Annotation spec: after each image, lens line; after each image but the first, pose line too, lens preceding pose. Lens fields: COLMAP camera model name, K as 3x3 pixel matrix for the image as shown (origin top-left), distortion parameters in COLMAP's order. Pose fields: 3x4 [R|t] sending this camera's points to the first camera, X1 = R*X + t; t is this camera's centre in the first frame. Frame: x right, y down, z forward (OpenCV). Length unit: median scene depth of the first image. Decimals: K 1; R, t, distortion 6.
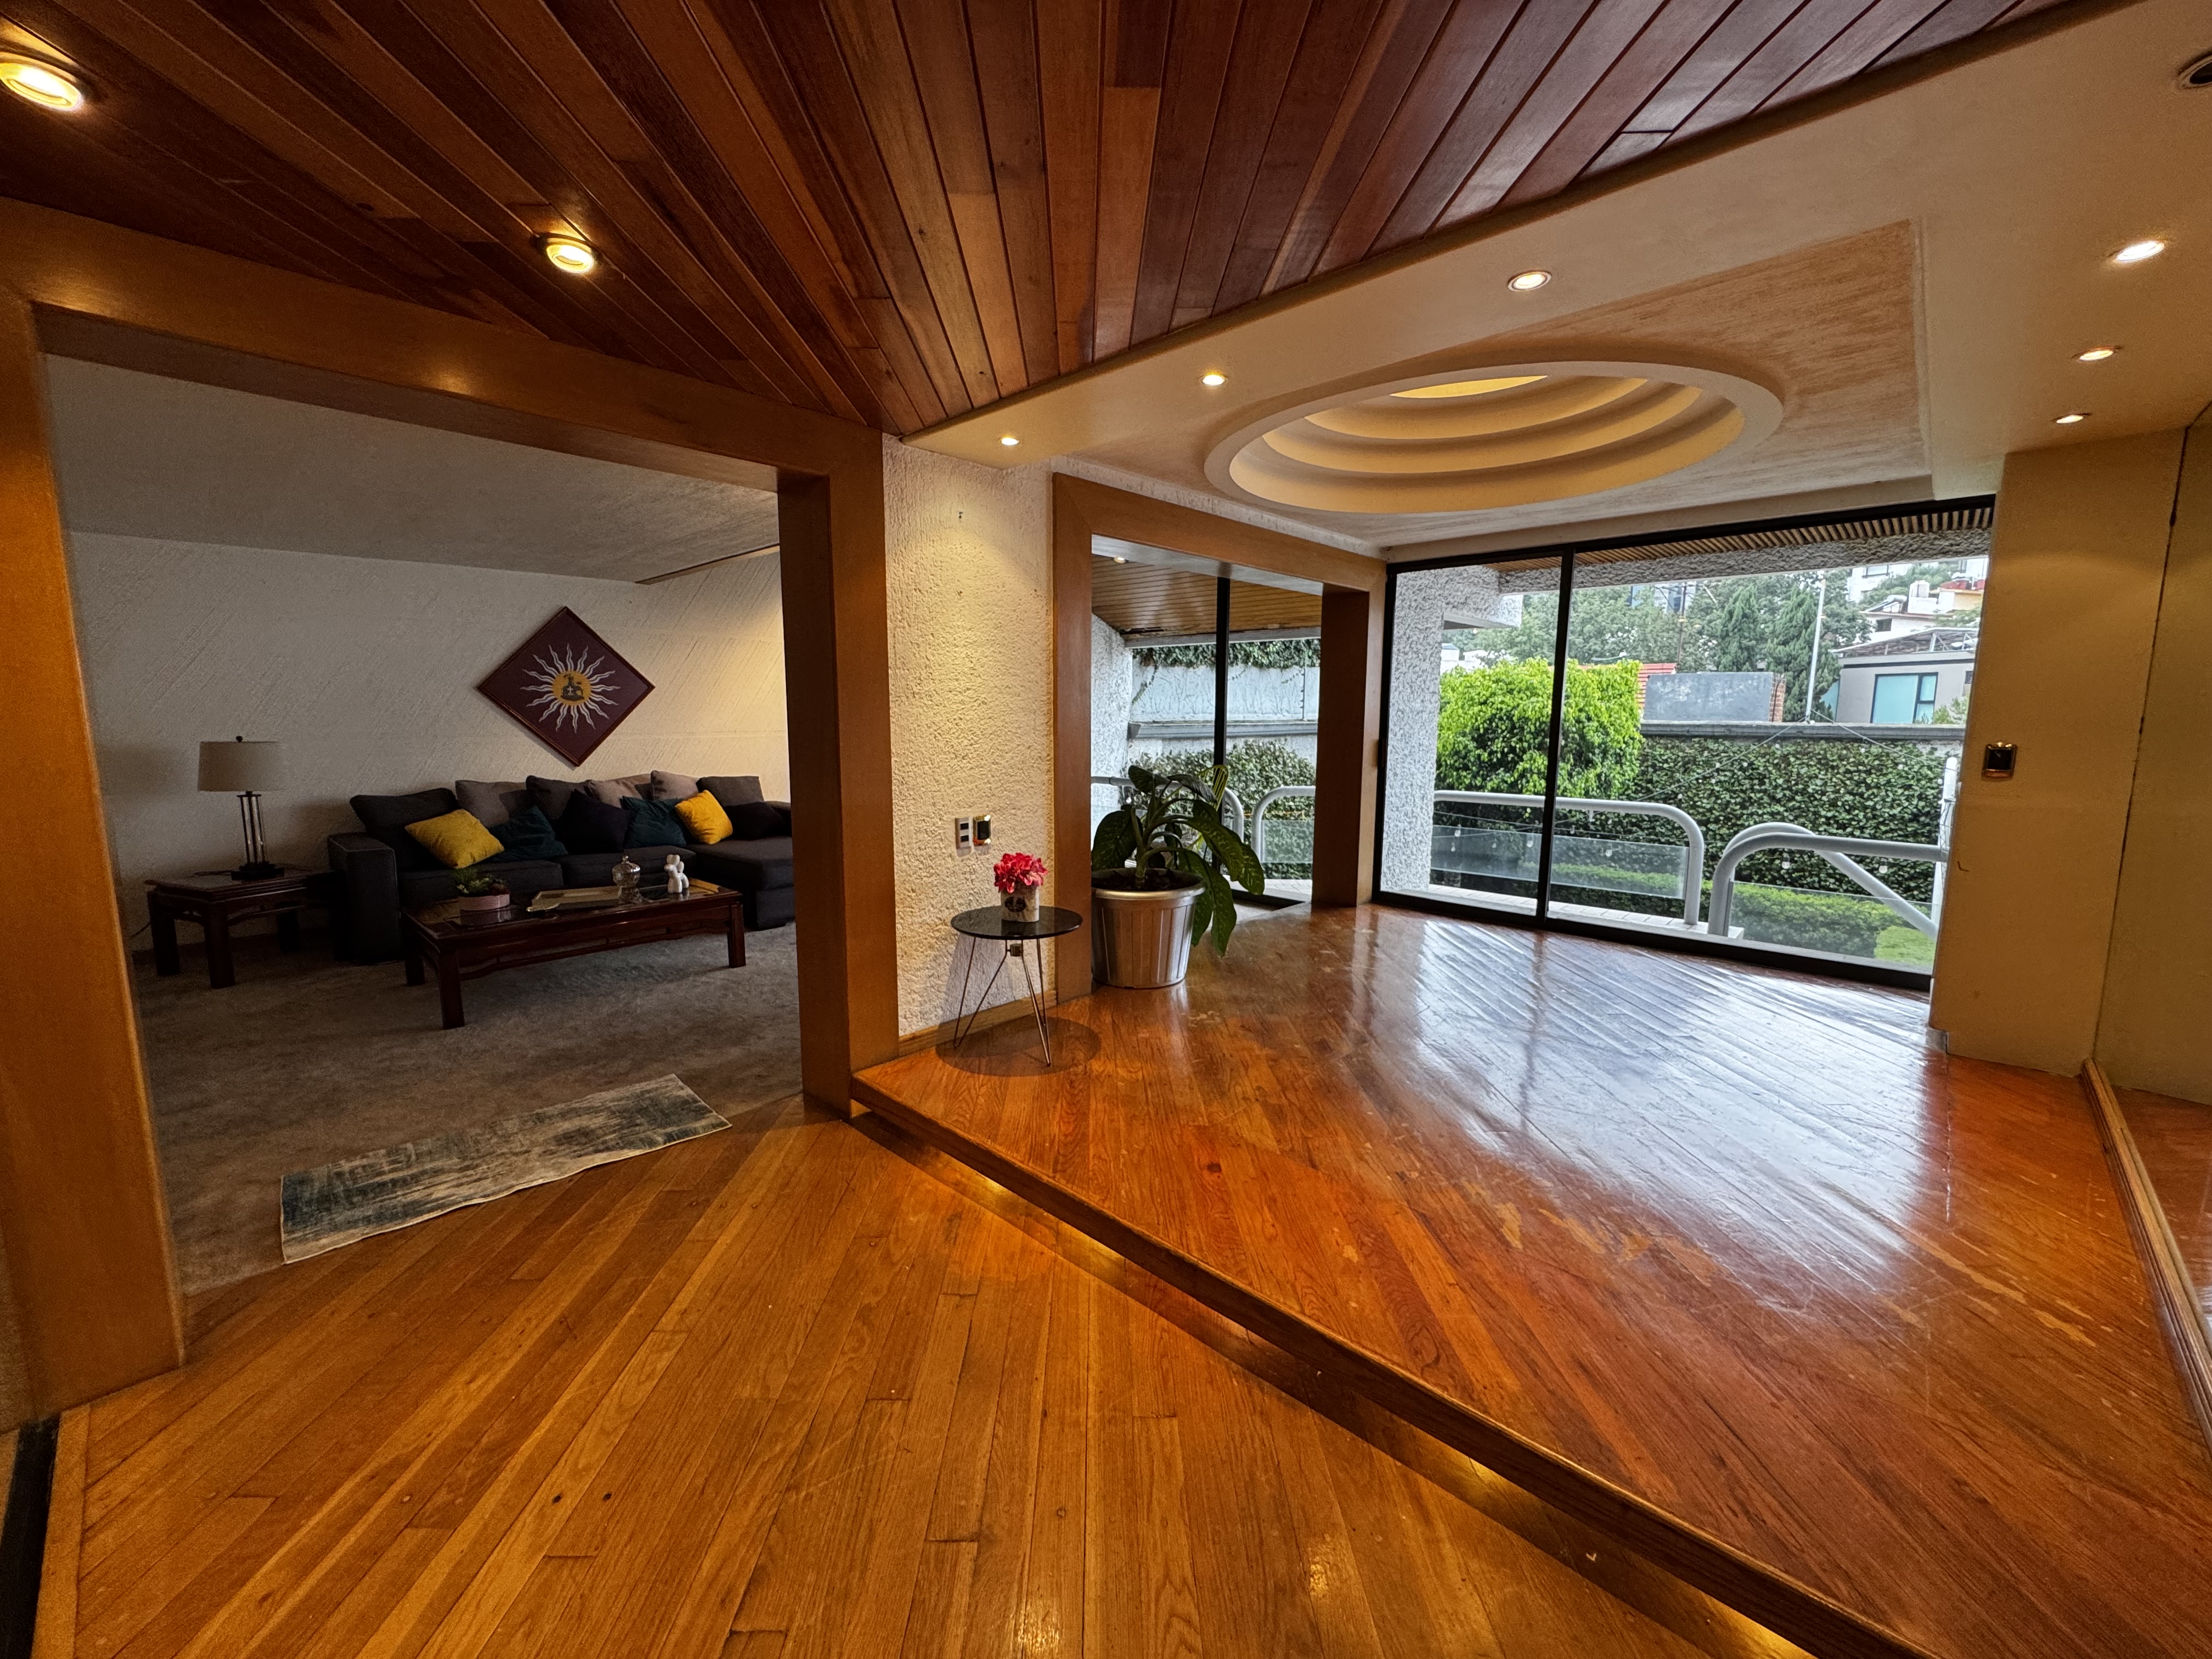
lens RADIAL K [[879.5, 0, 1118.9], [0, 879.5, 829.6], [0, 0, 1]] dist [-0.004984, 0.000482]
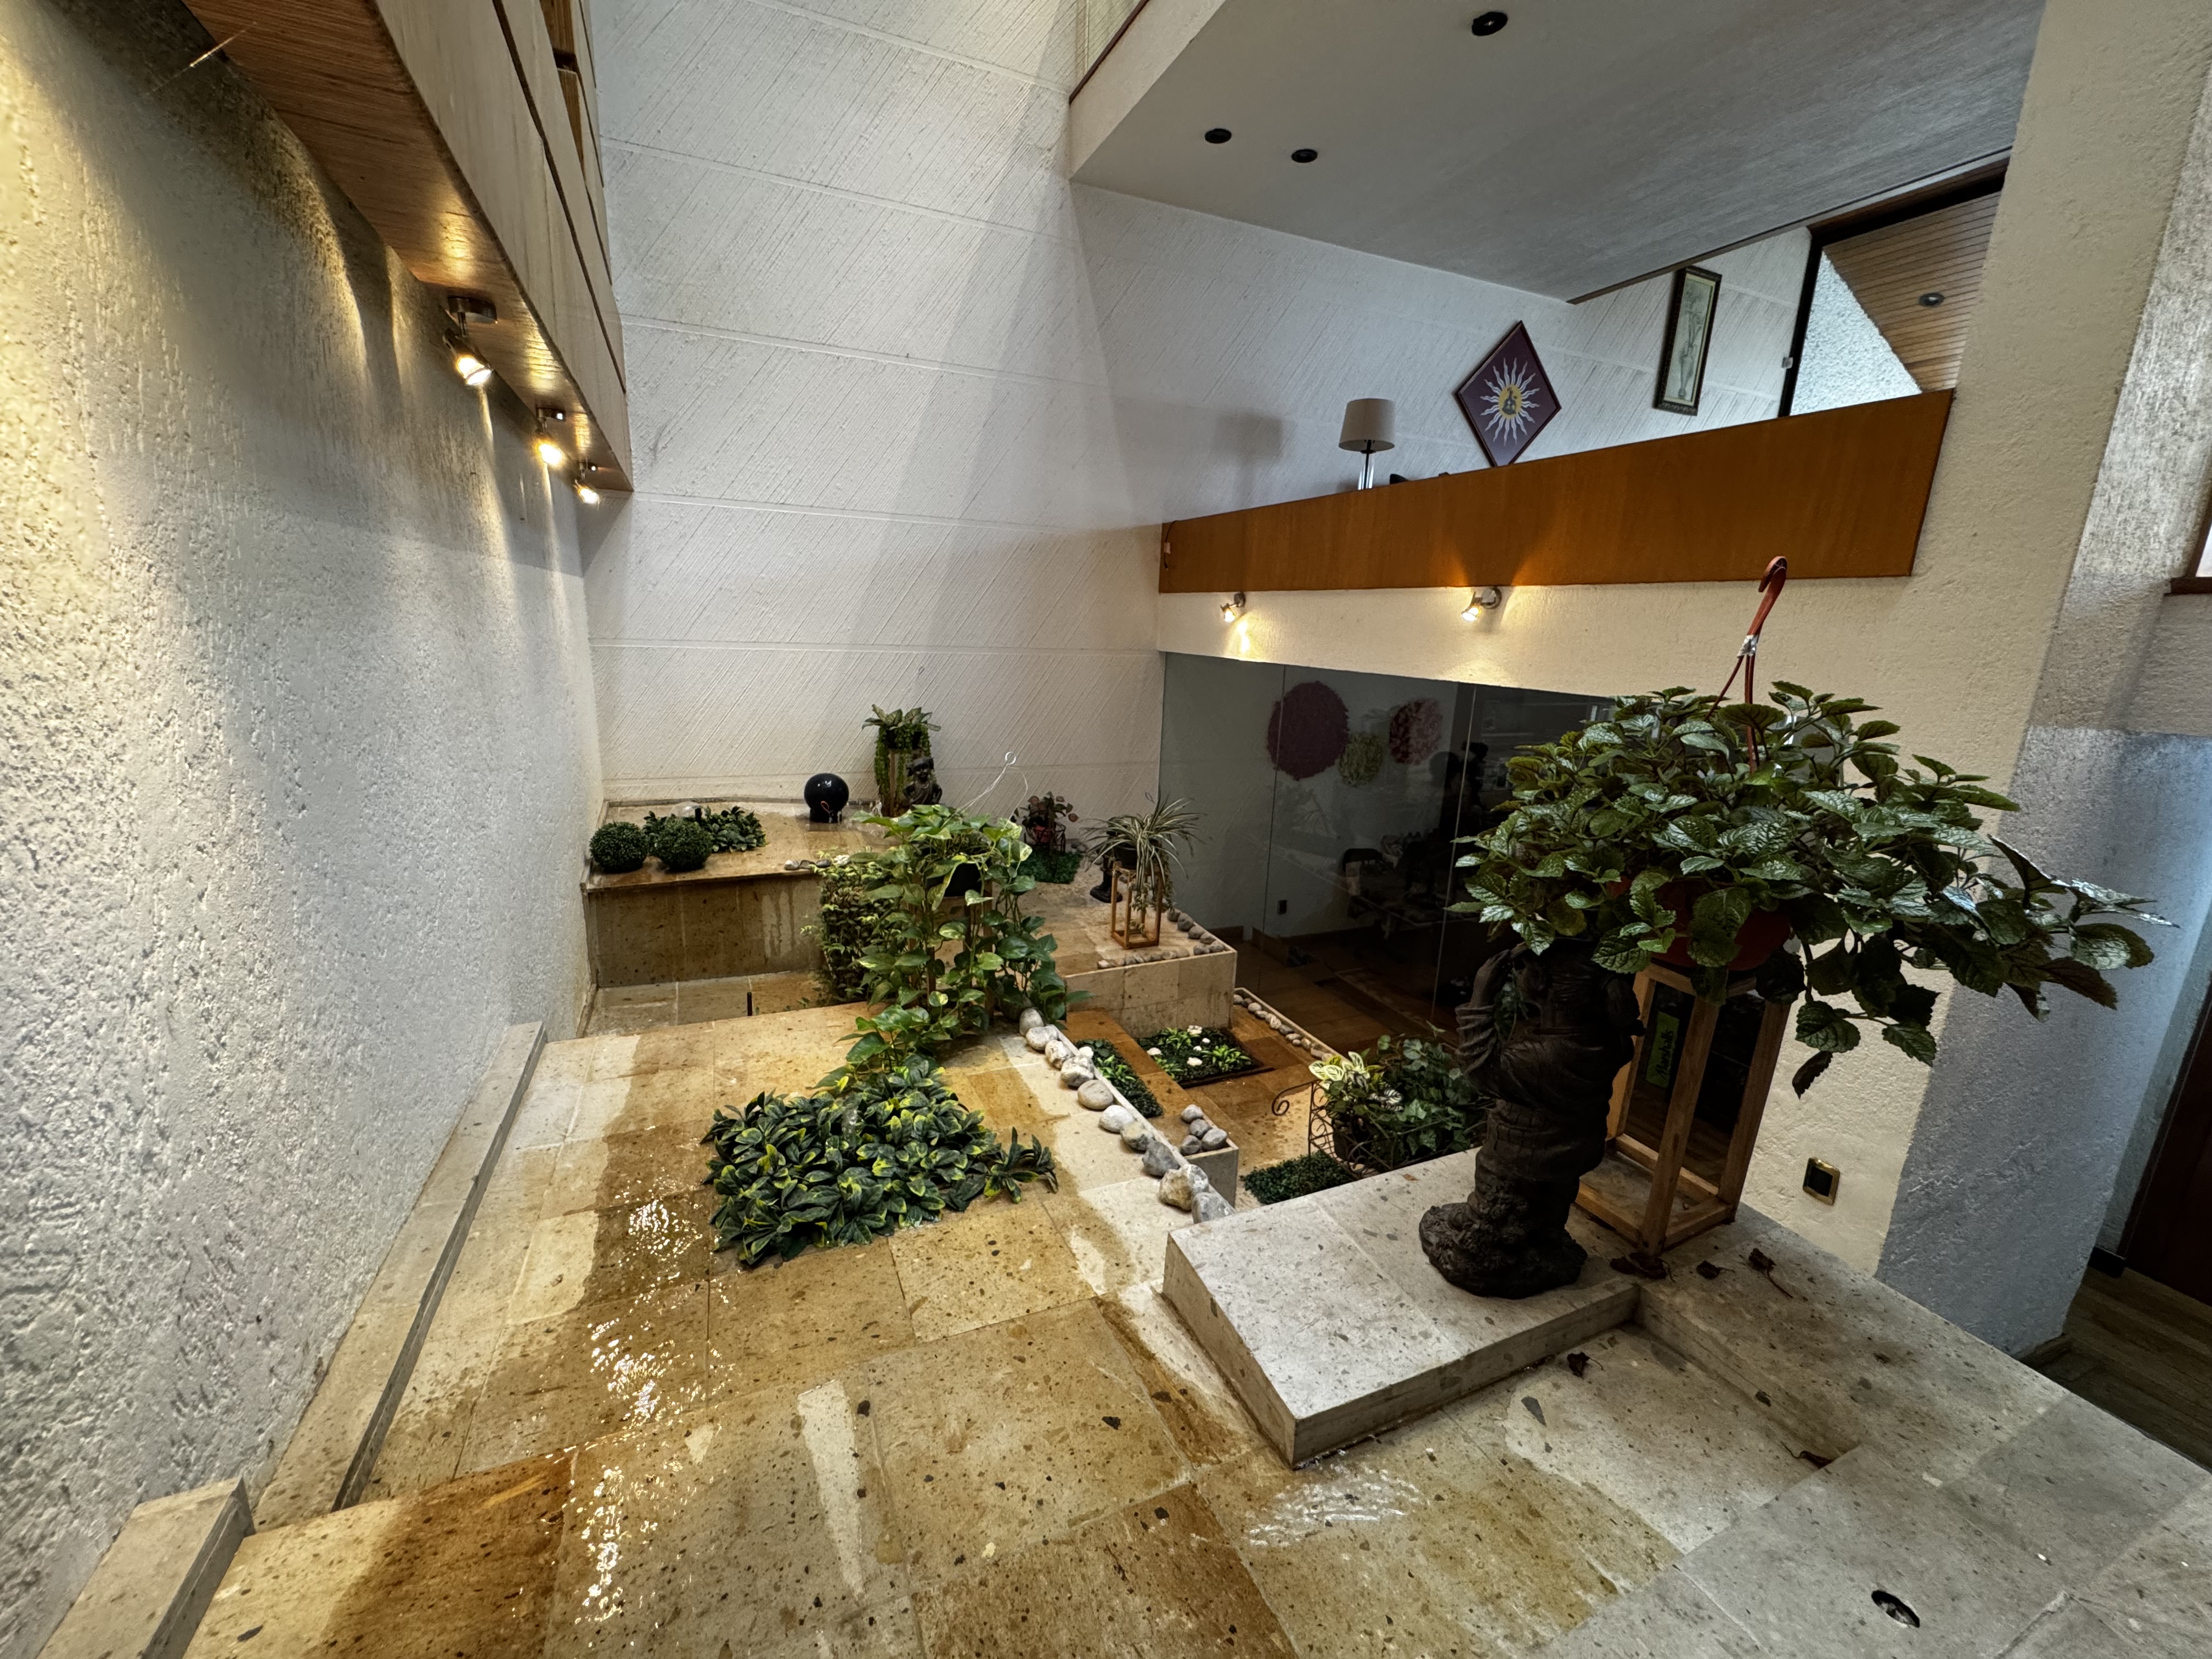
lens RADIAL K [[879.5, 0, 1103.6], [0, 879.5, 835.9], [0, 0, 1]] dist [-0.004984, 0.000482]
pose [[0.919649, 0.122524, -0.373141, -0.617732], [-0.086184, 0.989892, 0.112629, 0.295193], [0.383169, -0.071421, 0.920913, -0.237508]]
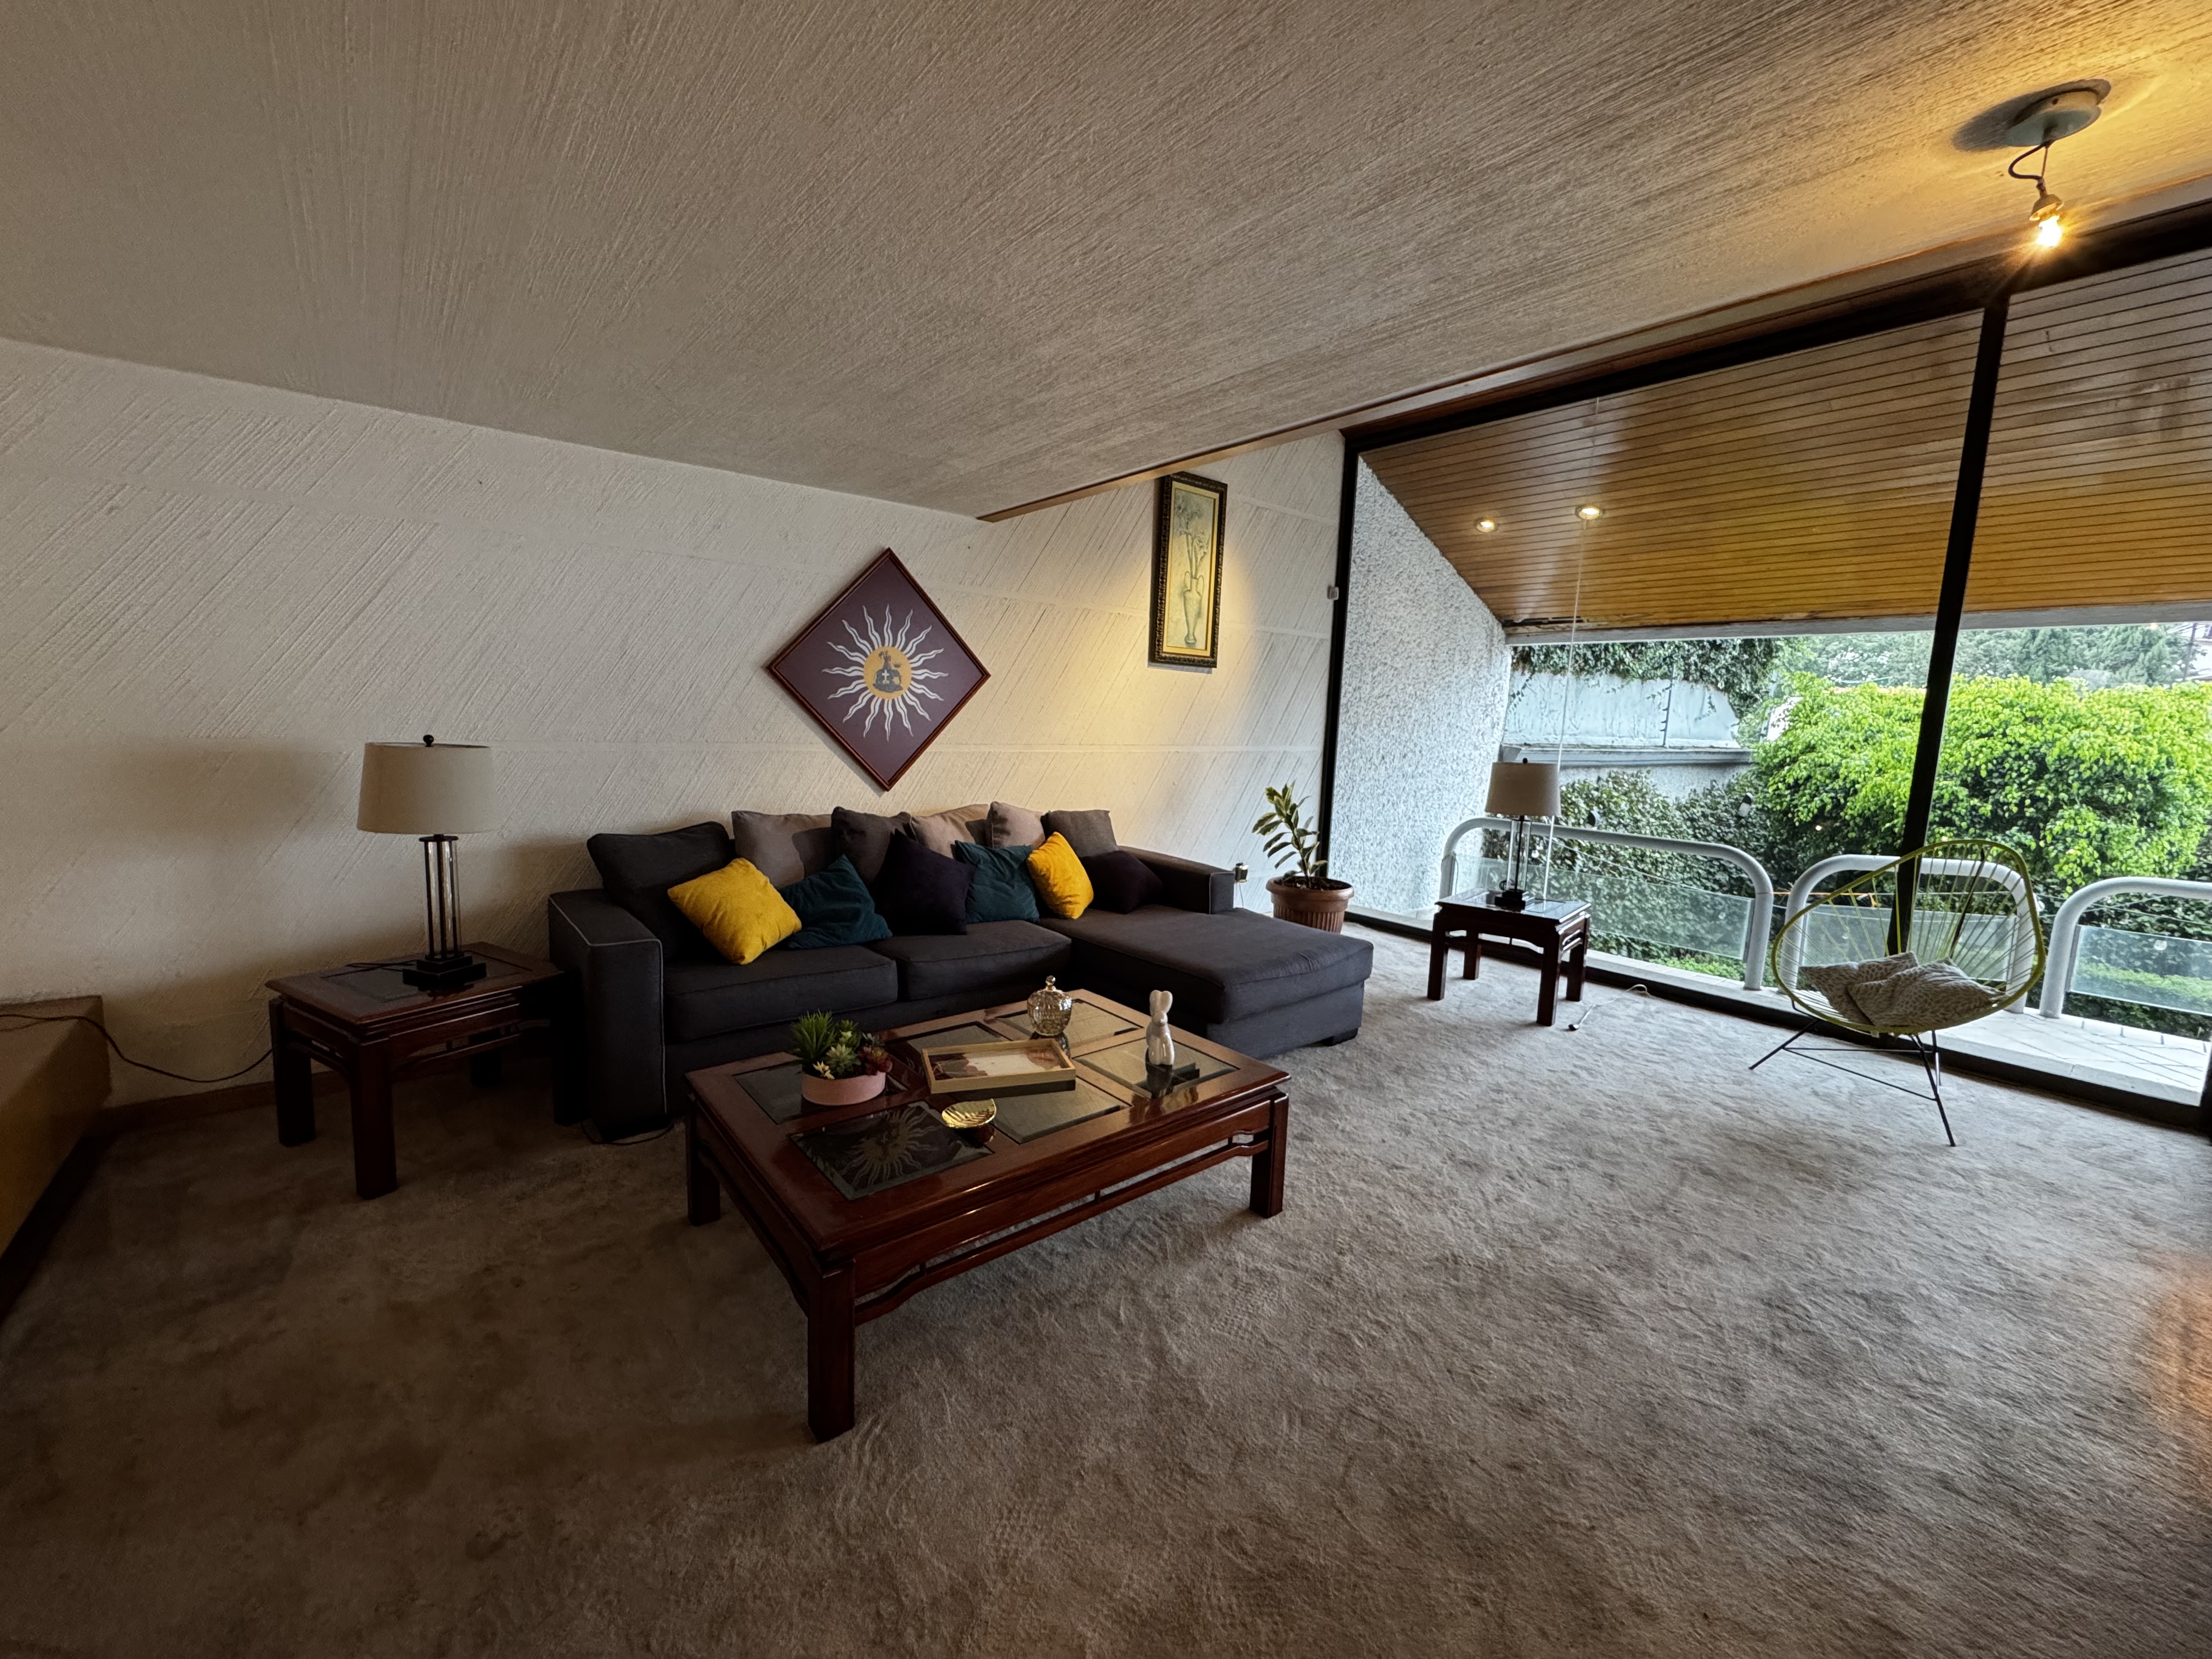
lens RADIAL K [[879.5, 0, 1113.1], [0, 879.5, 828.9], [0, 0, 1]] dist [-0.004984, 0.000482]
pose [[0.990820, 0.049080, -0.125960, -0.368533], [-0.050395, 0.998703, -0.007271, -0.048007], [0.125440, 0.013552, 0.992009, 0.369949]]
